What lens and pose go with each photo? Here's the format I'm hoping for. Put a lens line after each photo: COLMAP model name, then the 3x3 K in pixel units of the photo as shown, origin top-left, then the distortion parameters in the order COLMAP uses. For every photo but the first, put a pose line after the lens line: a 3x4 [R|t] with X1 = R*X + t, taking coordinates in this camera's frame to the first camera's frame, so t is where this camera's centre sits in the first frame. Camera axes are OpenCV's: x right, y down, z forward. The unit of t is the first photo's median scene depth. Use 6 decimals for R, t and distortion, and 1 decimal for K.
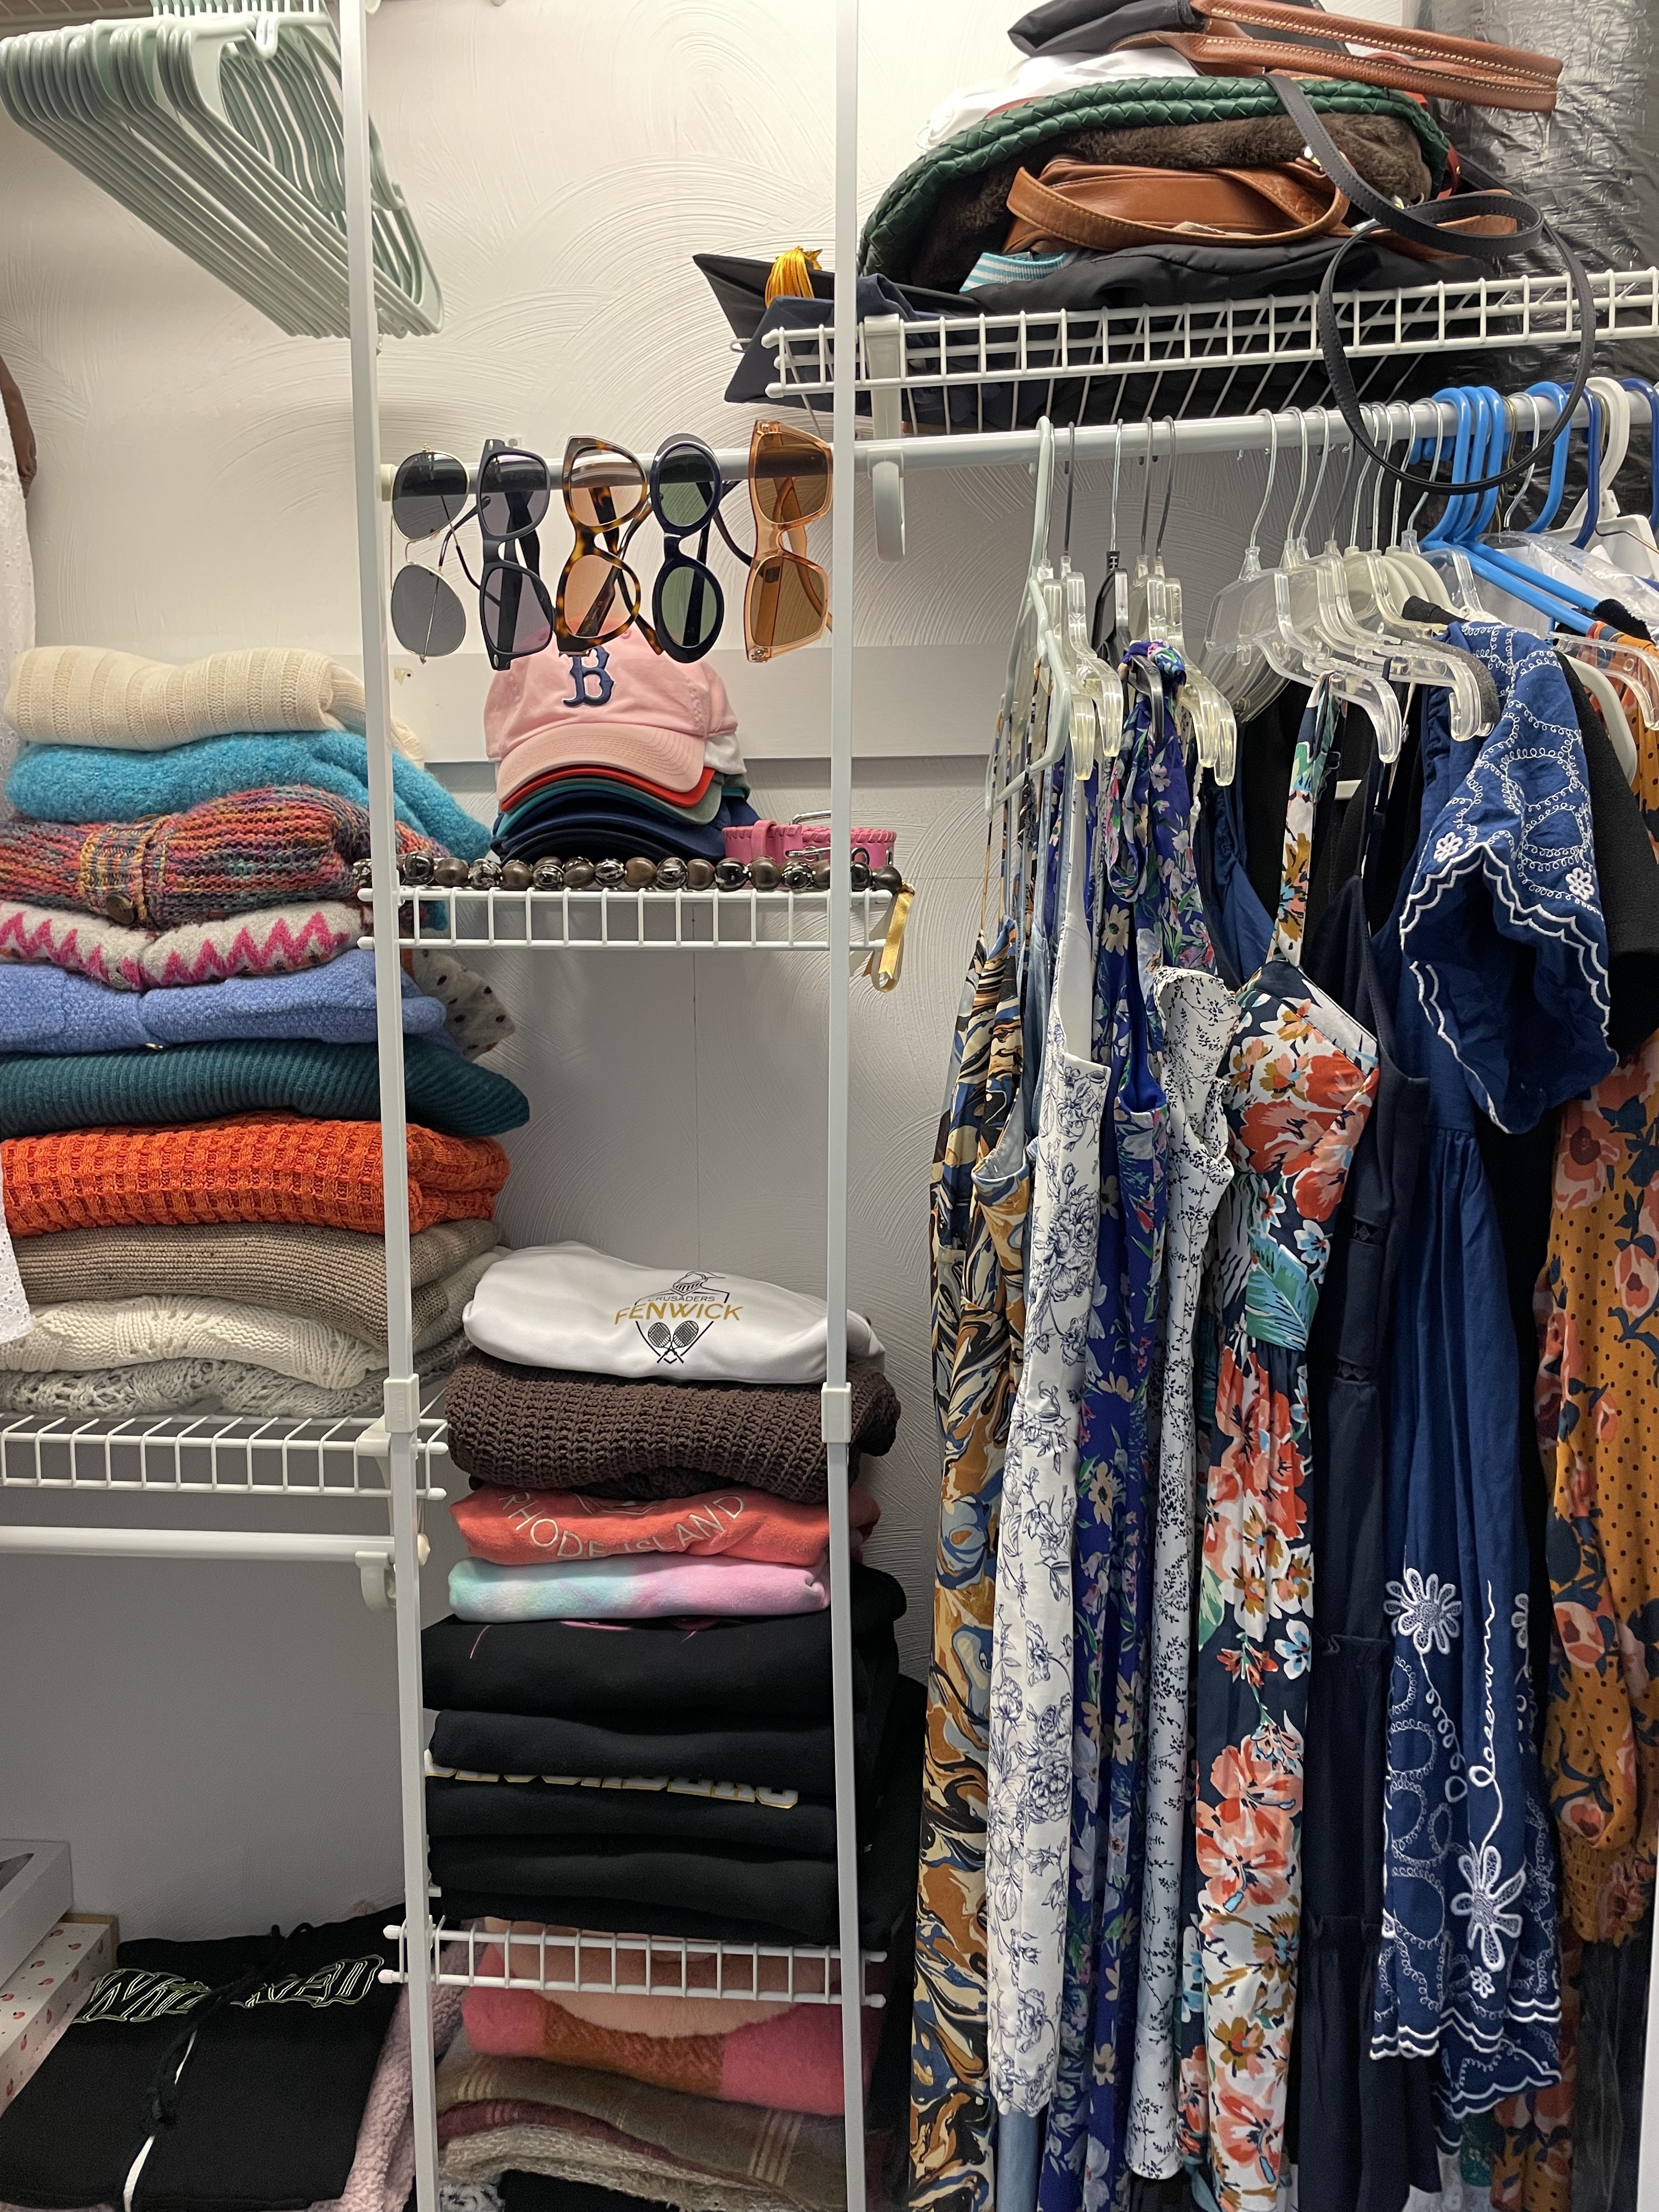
lens RADIAL K [[1667.0, 0, 823.2], [0, 1667.0, 1087.8], [0, 0, 1]] dist [0.095699, -0.130391]
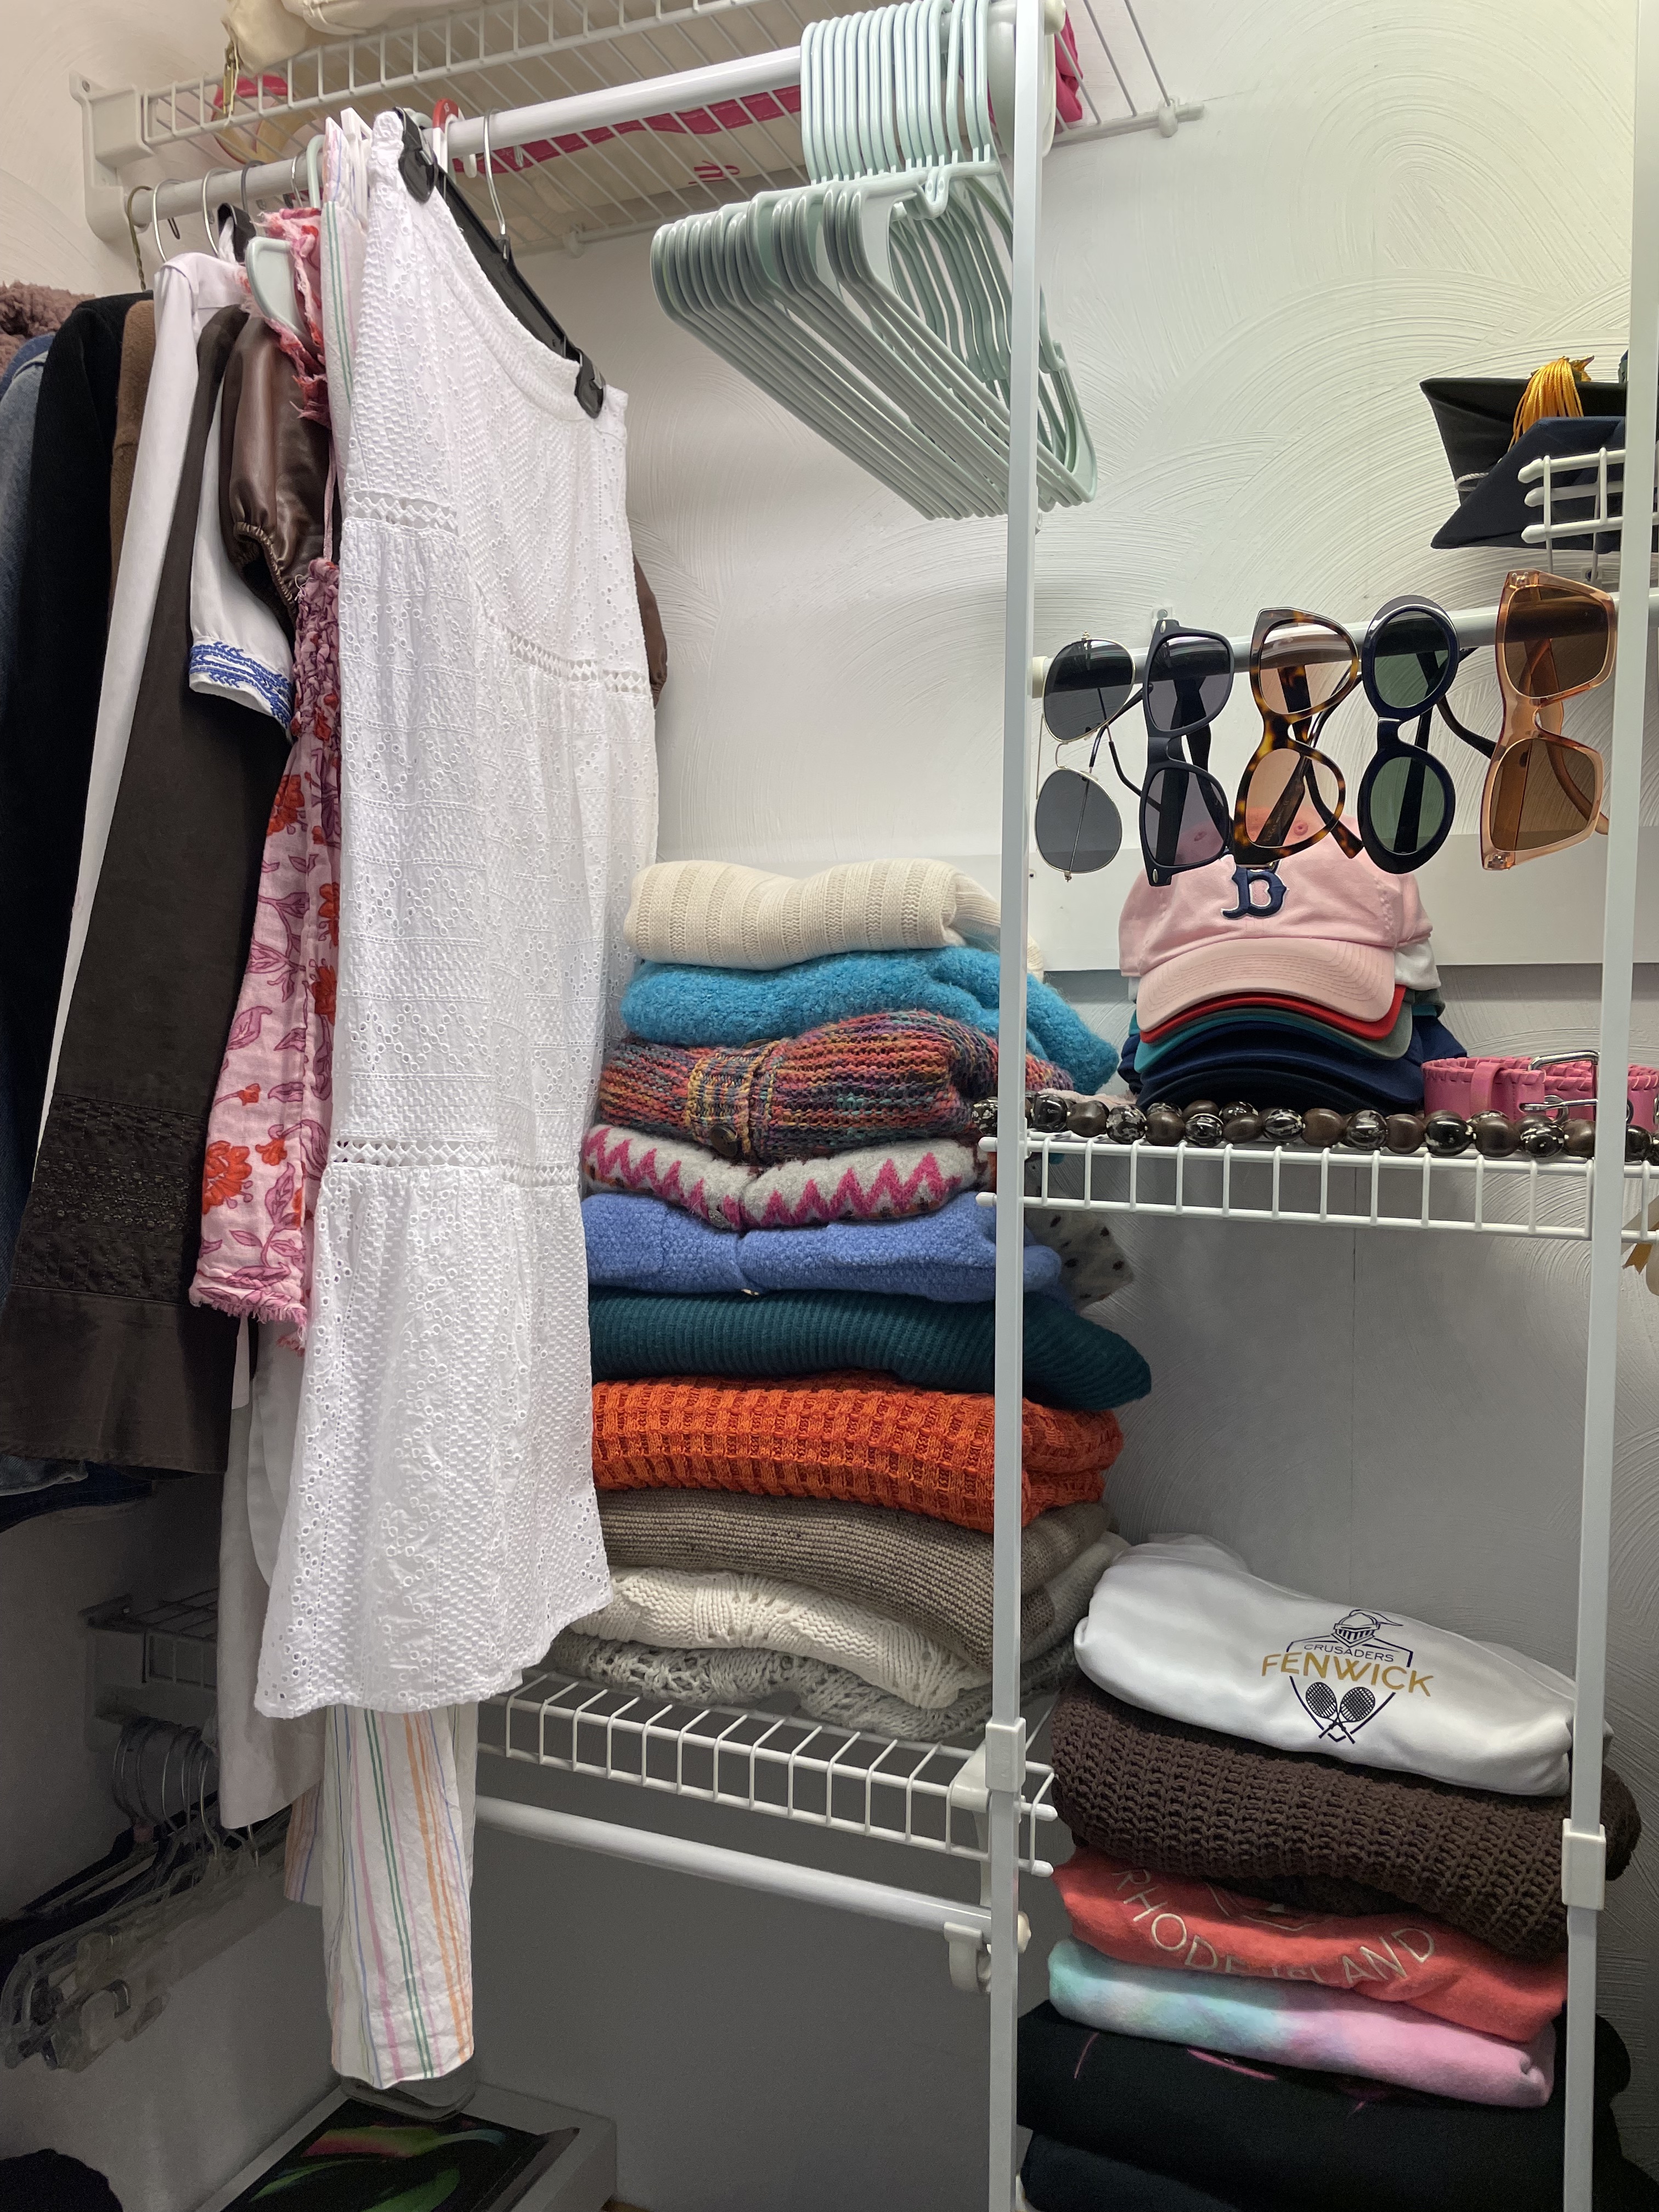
lens RADIAL K [[1667.0, 0, 823.2], [0, 1667.0, 1087.8], [0, 0, 1]] dist [0.095699, -0.130391]
pose [[0.949833, 0.024567, -0.311790, -0.081198], [-0.047738, 0.996617, -0.066904, -0.077177], [0.309092, 0.078432, 0.947793, 0.149699]]
